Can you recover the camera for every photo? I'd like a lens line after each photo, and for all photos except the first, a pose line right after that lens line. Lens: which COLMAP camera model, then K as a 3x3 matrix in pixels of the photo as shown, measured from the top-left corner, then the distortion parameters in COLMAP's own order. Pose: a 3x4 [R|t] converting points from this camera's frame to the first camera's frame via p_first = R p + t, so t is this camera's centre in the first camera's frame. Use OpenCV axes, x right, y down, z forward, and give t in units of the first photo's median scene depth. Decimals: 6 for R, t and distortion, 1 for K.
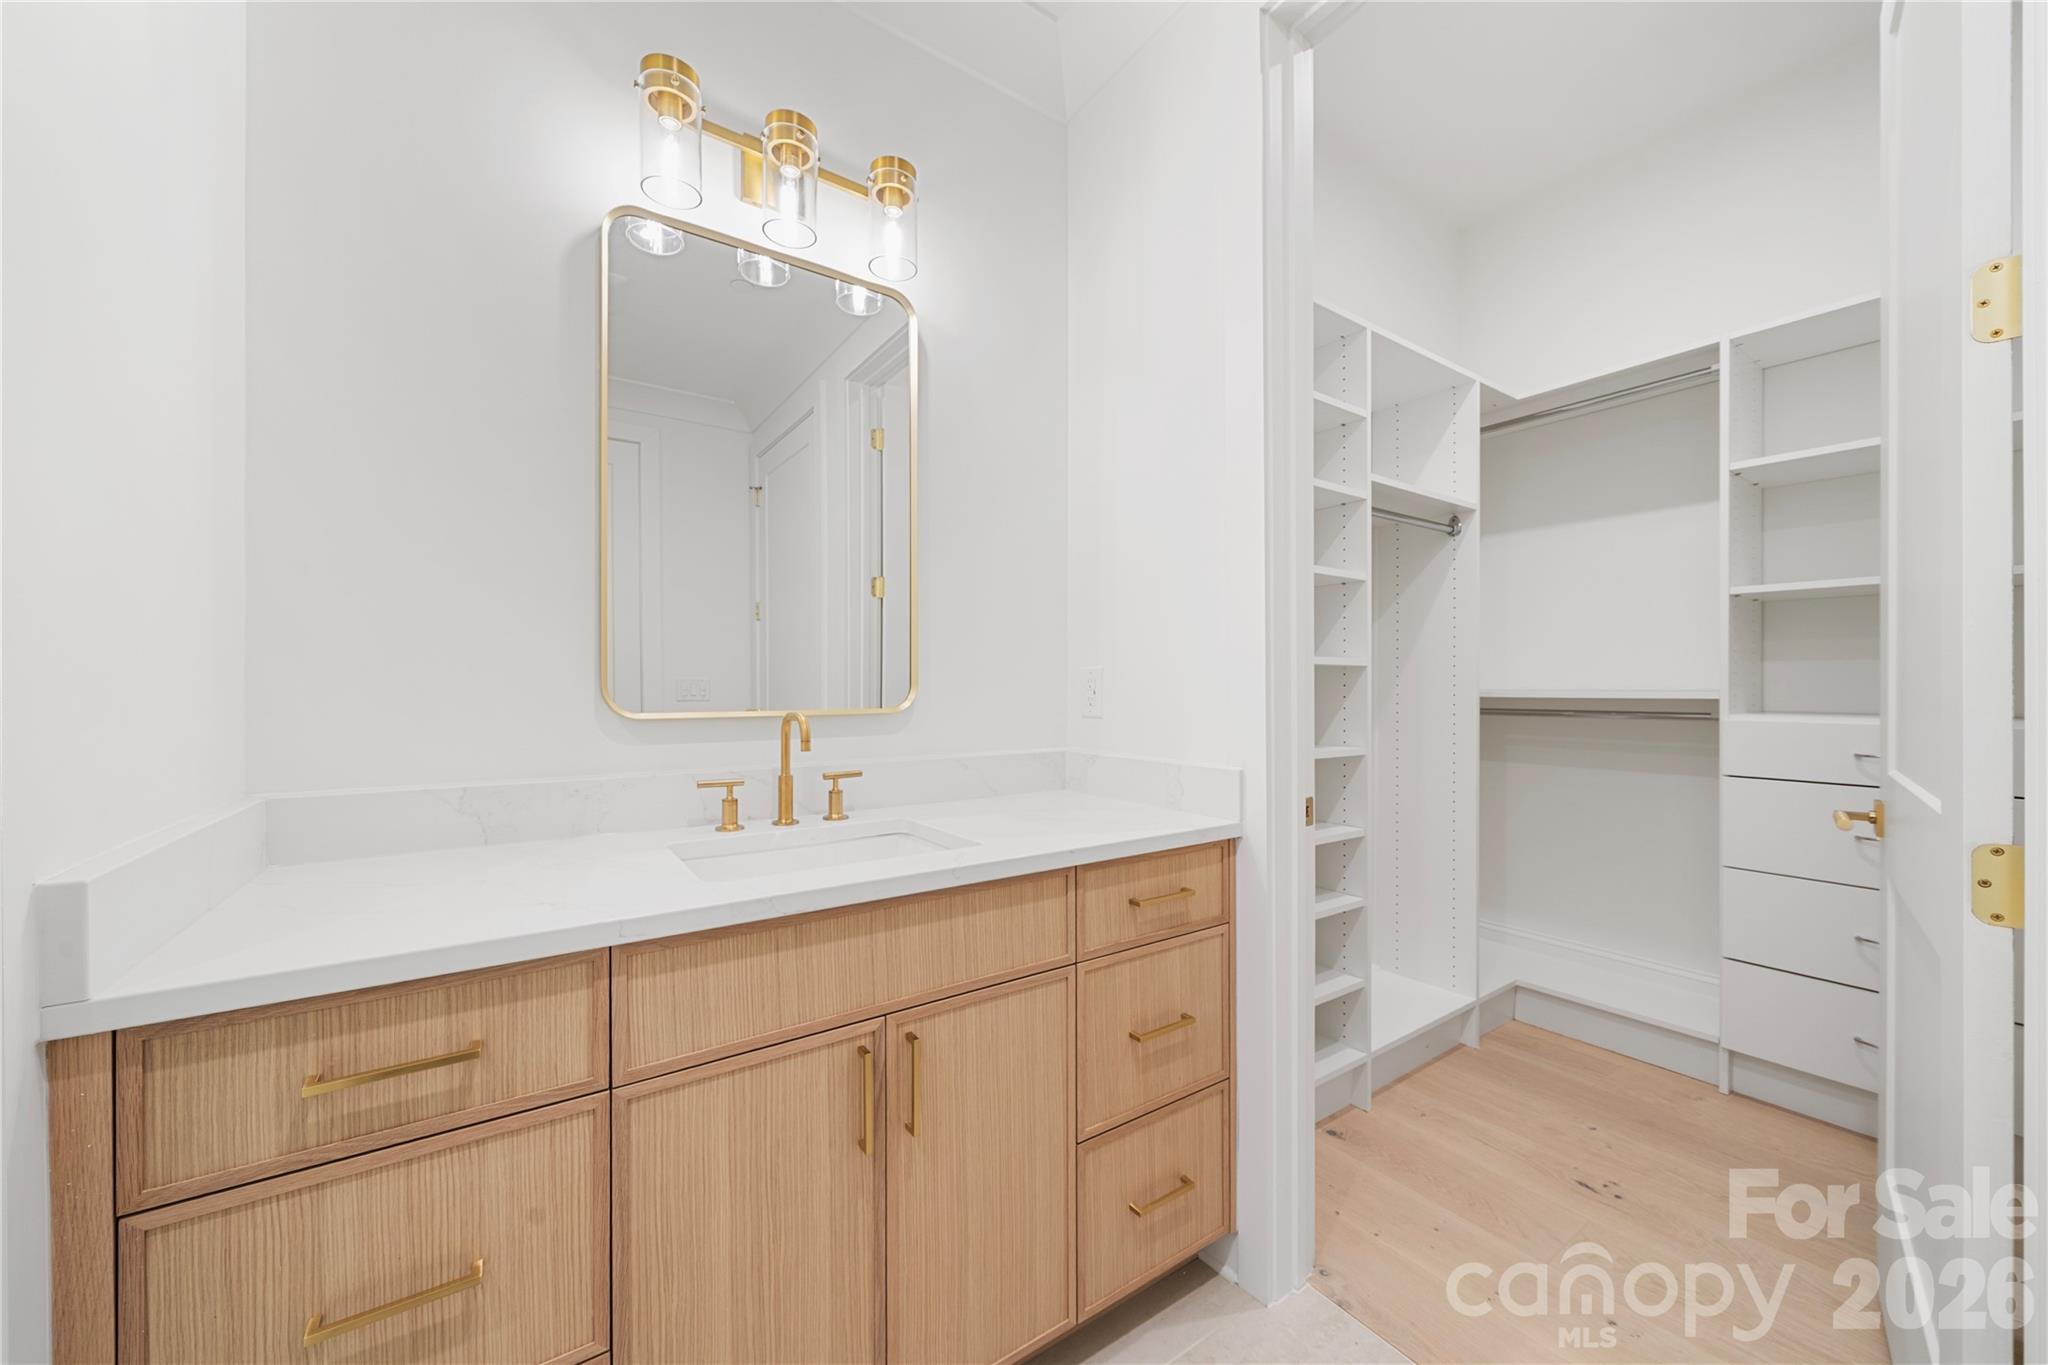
lens RADIAL K [[776.4, 0, 1024.0], [0, 776.4, 682.5], [0, 0, 1]] dist [0.046020, -0.000019]
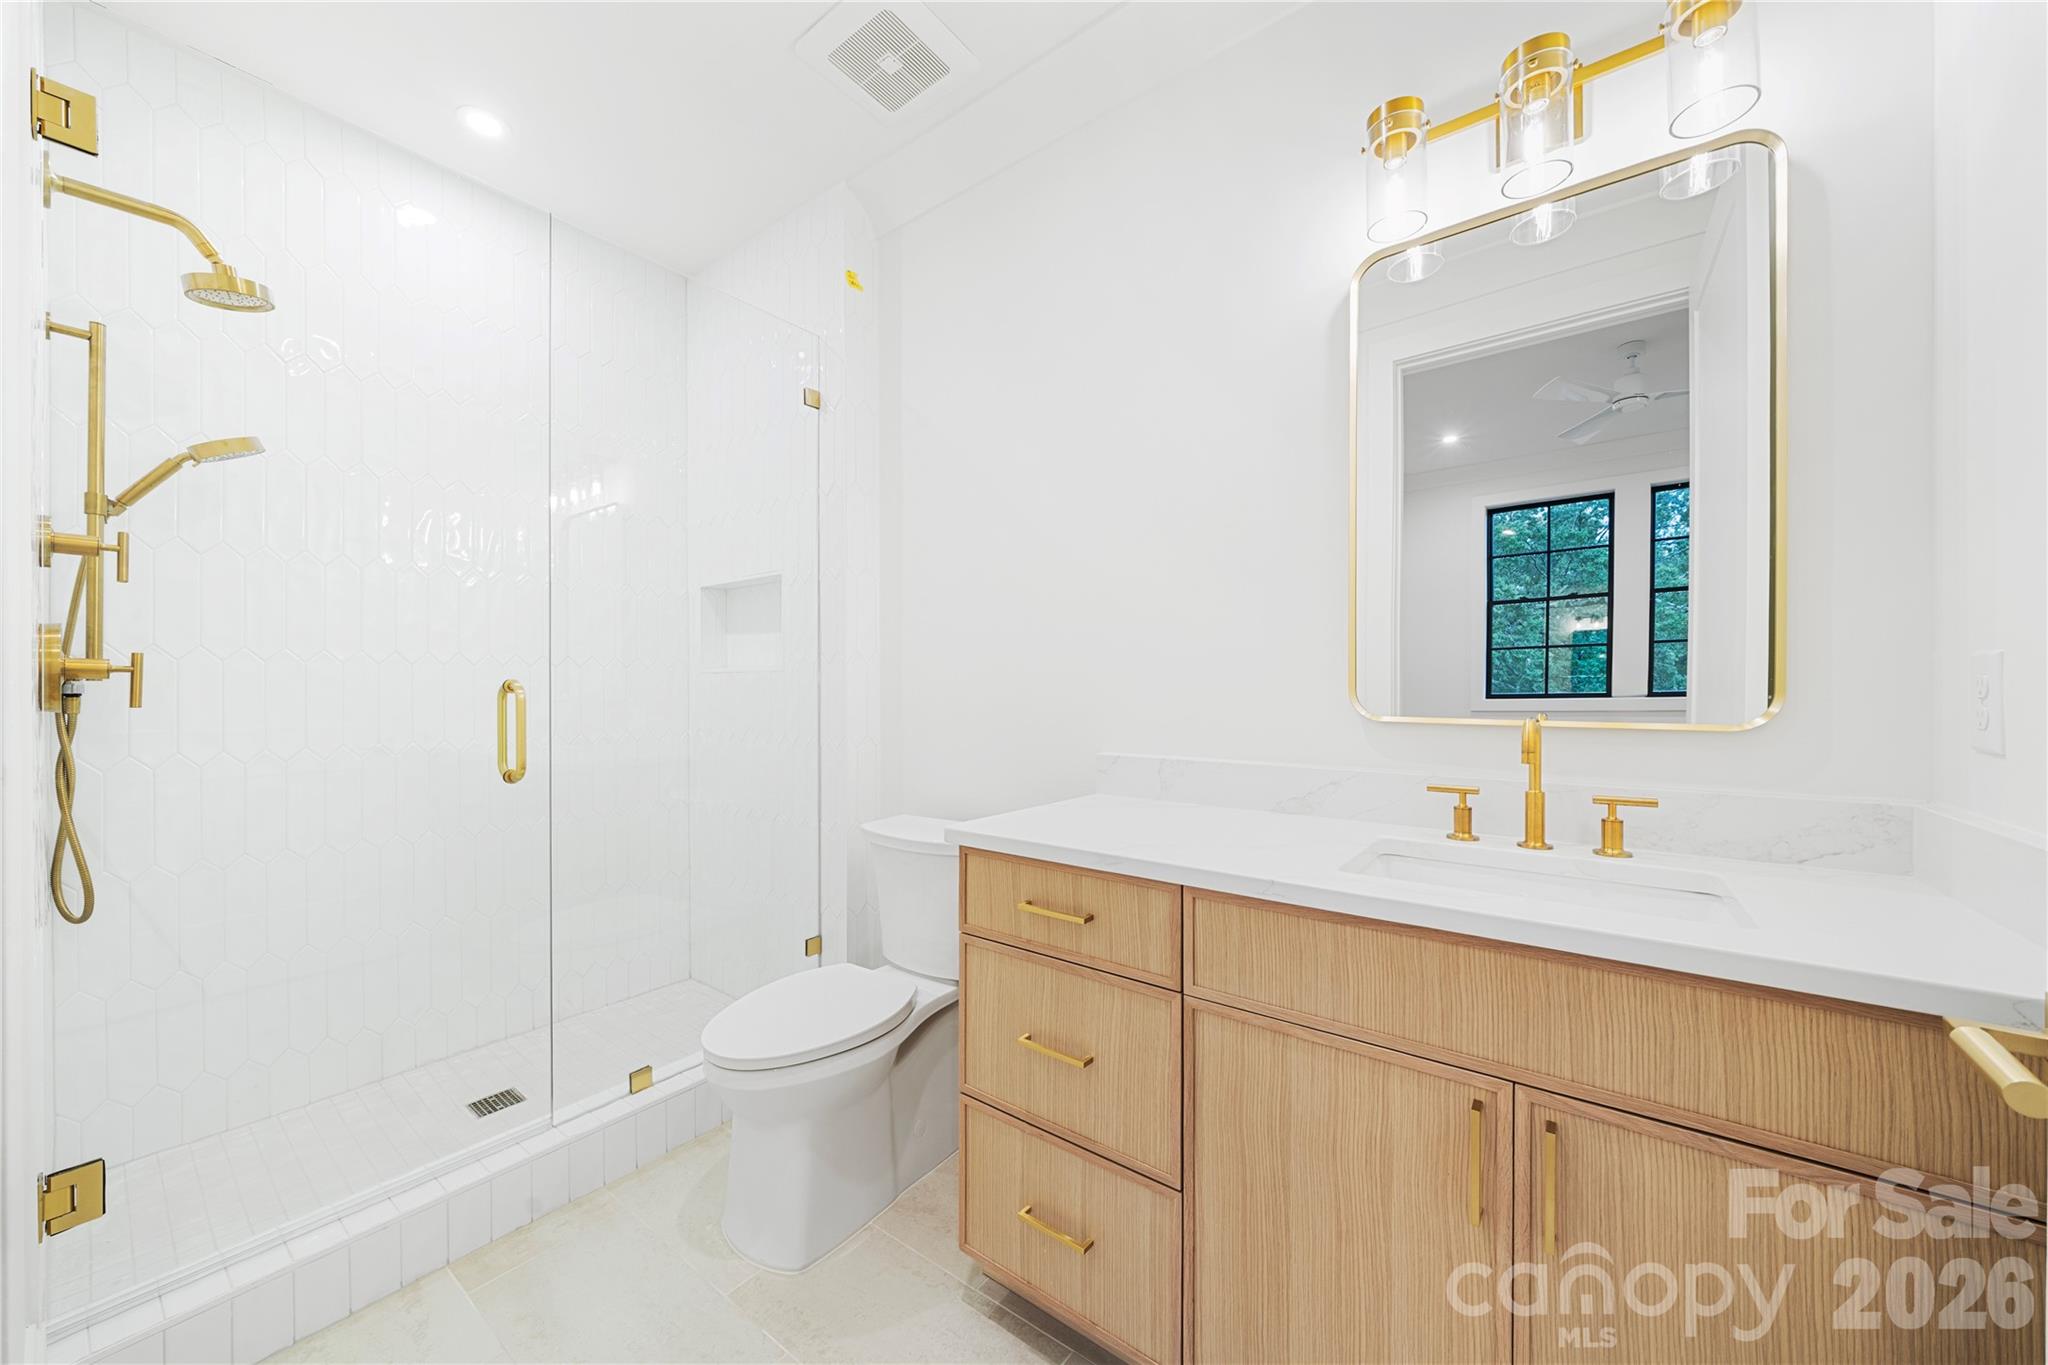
lens RADIAL K [[733.3, 0, 1028.7], [0, 733.3, 692.2], [0, 0, 1]] dist [0.002563, 0.000064]
pose [[0.318964, 0.002833, -0.947763, 0.307280], [0.004269, 0.999981, 0.004426, 0.001796], [0.947757, -0.005458, 0.318946, 0.205628]]
